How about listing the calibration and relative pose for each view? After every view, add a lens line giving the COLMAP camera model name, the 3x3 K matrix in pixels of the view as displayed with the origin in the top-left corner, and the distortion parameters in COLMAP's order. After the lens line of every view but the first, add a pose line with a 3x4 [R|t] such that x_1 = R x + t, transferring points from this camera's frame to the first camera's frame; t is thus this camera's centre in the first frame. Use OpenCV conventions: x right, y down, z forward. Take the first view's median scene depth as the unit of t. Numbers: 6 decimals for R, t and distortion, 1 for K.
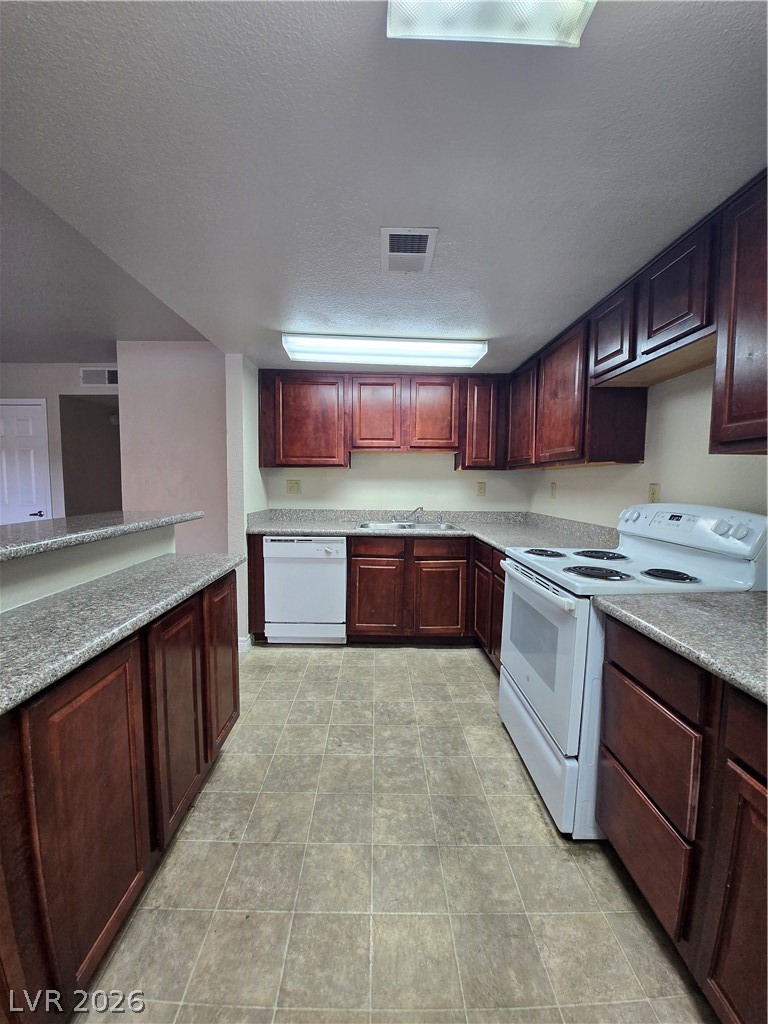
lens RADIAL K [[402.0, 0, 380.7], [0, 402.0, 512.6], [0, 0, 1]] dist [-0.002716, -0.009166]
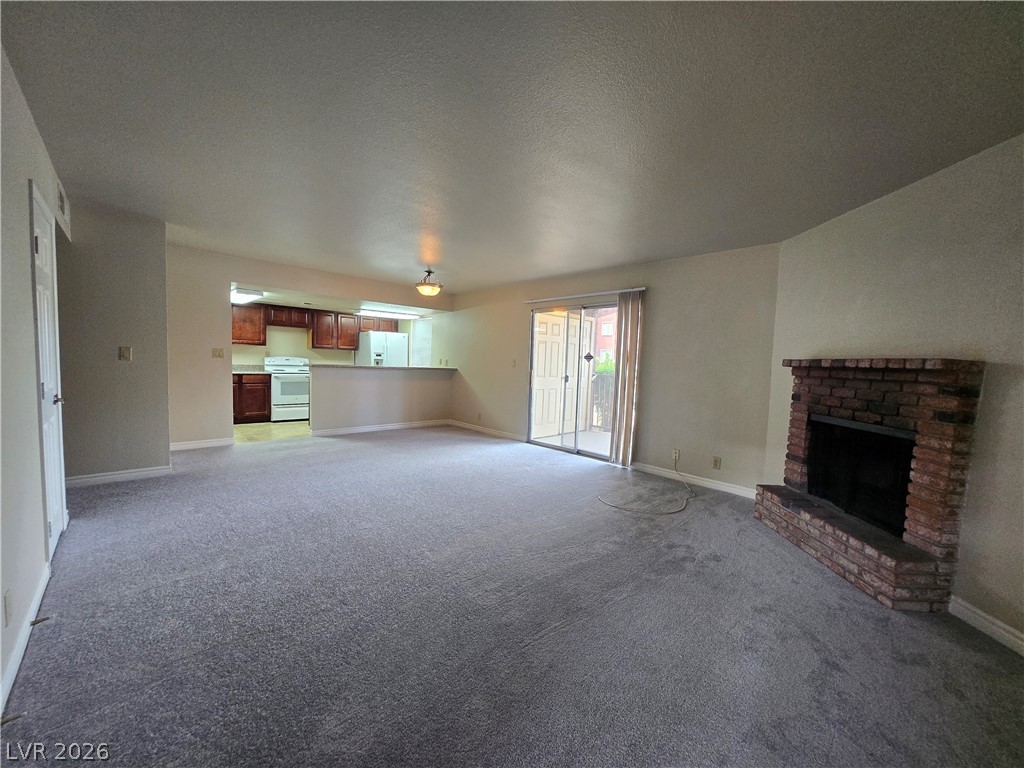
lens RADIAL K [[400.9, 0, 513.8], [0, 400.9, 386.4], [0, 0, 1]] dist [-0.001746, -0.000647]
pose [[-0.678366, -0.082472, 0.730081, -3.258461], [0.008158, 0.992773, 0.119728, -0.157646], [-0.734679, 0.087176, -0.672791, 1.631853]]
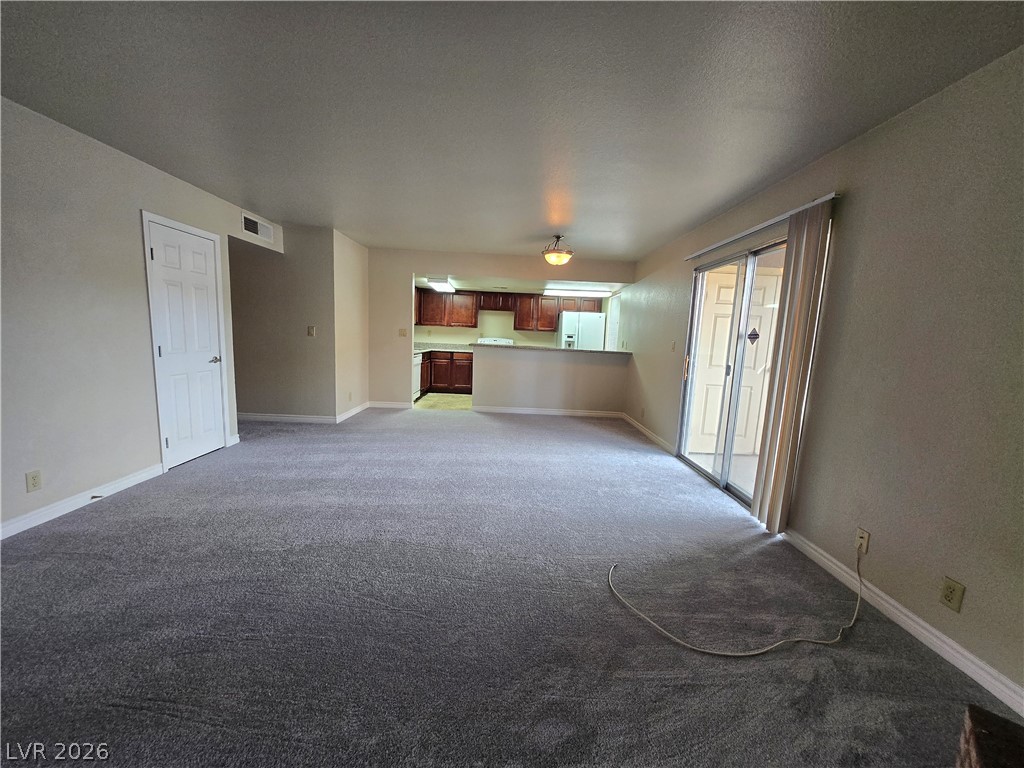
lens RADIAL K [[400.9, 0, 513.8], [0, 400.9, 386.4], [0, 0, 1]] dist [-0.001746, -0.000647]
pose [[0.000713, -0.139474, 0.990225, -3.252199], [0.026556, 0.989879, 0.139406, -0.086271], [-0.999647, 0.026197, 0.004410, 0.557245]]
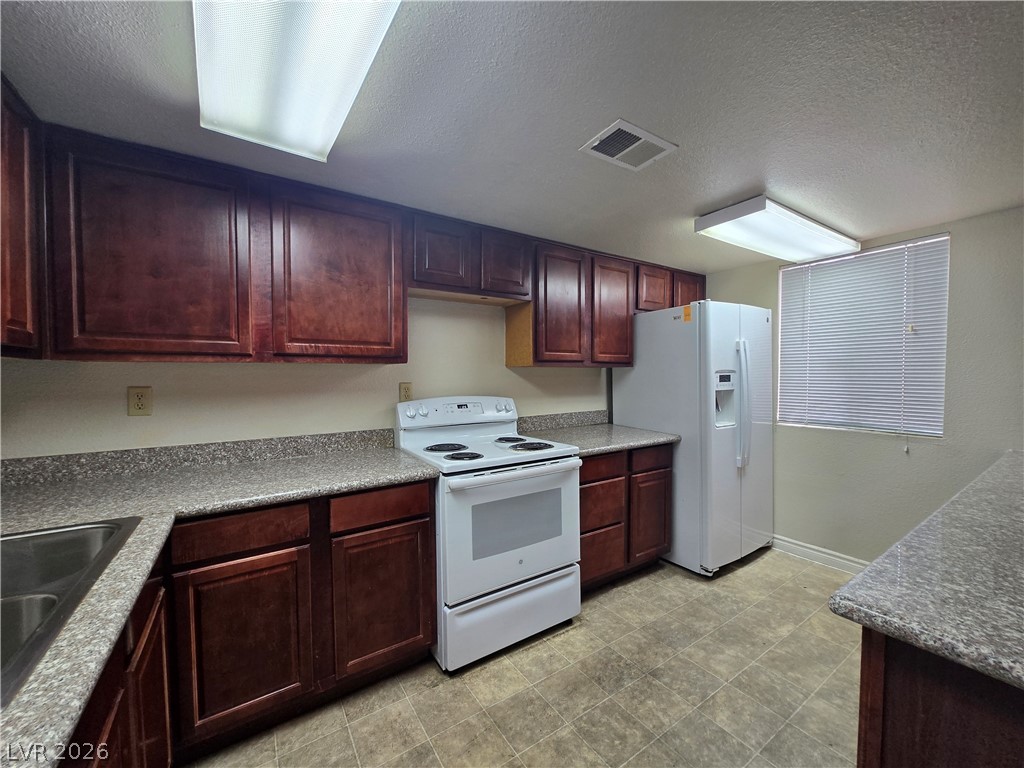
lens RADIAL K [[400.9, 0, 513.8], [0, 400.9, 386.4], [0, 0, 1]] dist [-0.001746, -0.000647]
pose [[-0.546484, -0.031741, 0.836868, -0.397959], [0.061822, 0.995026, 0.078110, -0.115288], [-0.835184, 0.094422, -0.541804, 1.185244]]
